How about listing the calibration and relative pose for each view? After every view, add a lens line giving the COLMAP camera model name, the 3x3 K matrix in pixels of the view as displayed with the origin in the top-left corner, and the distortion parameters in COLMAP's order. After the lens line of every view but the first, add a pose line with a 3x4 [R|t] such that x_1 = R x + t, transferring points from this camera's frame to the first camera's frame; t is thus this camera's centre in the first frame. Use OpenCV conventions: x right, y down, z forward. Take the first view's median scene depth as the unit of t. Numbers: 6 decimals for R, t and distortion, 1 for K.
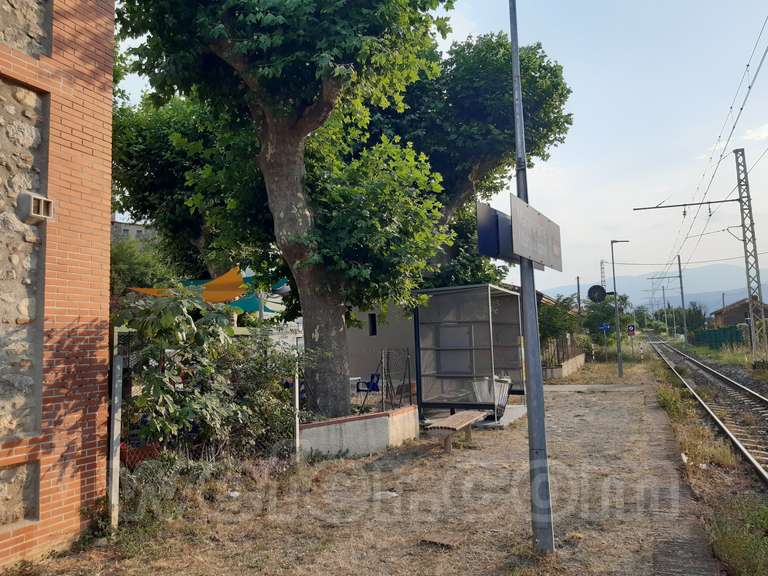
lens RADIAL K [[602.2, 0, 380.6], [0, 602.2, 284.2], [0, 0, 1]] dist [0.001504, 0.000222]
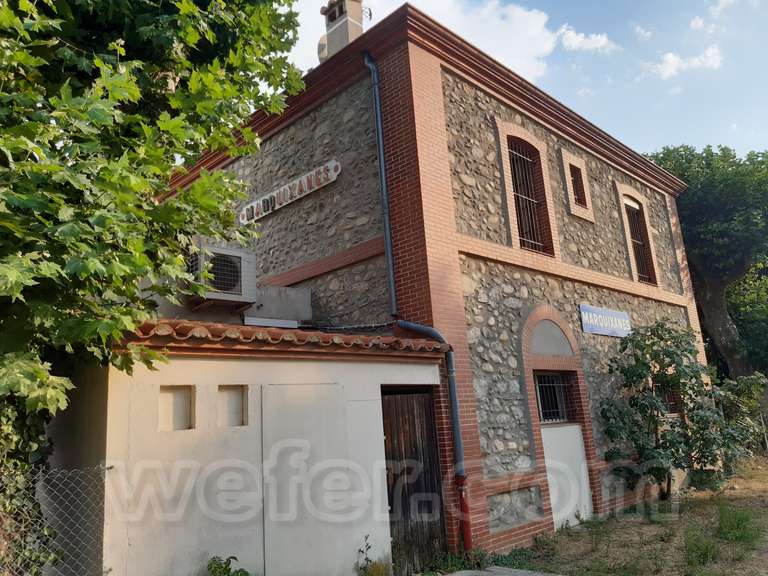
lens RADIAL K [[603.9, 0, 388.2], [0, 603.9, 281.4], [0, 0, 1]] dist [0.028008, -0.038691]
pose [[0.932908, -0.118827, -0.339945, -0.159118], [0.077752, 0.988190, -0.132045, -0.032150], [0.351620, 0.096754, 0.931129, -0.373162]]
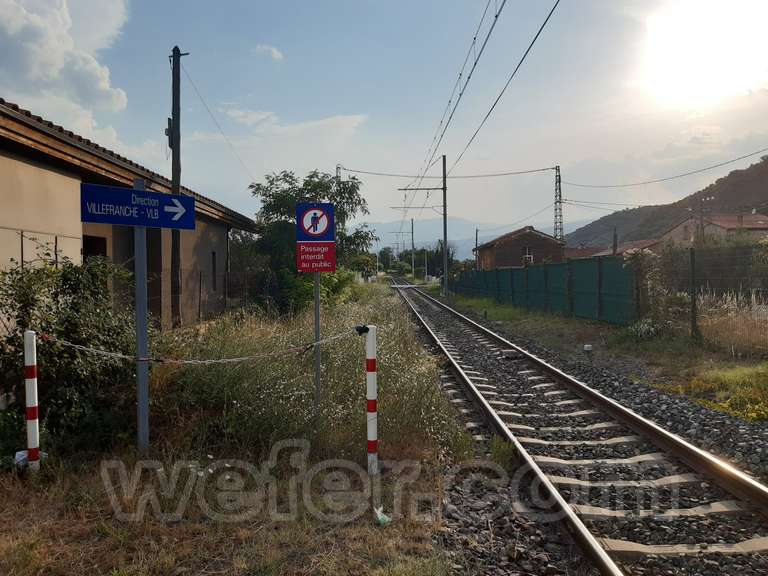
lens RADIAL K [[603.9, 0, 385.5], [0, 603.9, 288.3], [0, 0, 1]] dist [0.028008, -0.038691]
pose [[0.917732, 0.018414, 0.396772, 0.178059], [-0.061572, 0.993445, 0.096313, 0.035012], [-0.392398, -0.112819, 0.912850, 0.408444]]
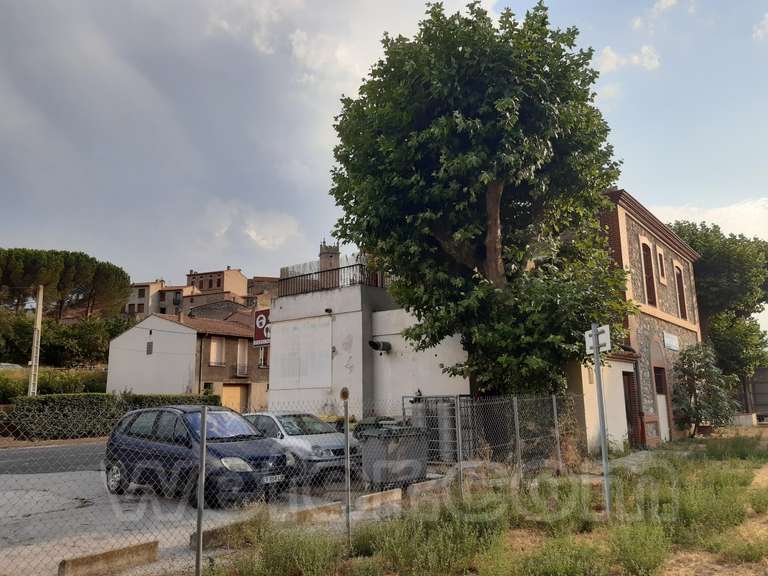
lens RADIAL K [[603.9, 0, 385.2], [0, 603.9, 287.0], [0, 0, 1]] dist [0.028008, -0.038691]
pose [[0.971416, -0.025723, -0.235986, -0.323167], [0.007354, 0.996895, -0.078392, -0.058441], [0.237270, 0.074416, 0.968589, -0.743728]]
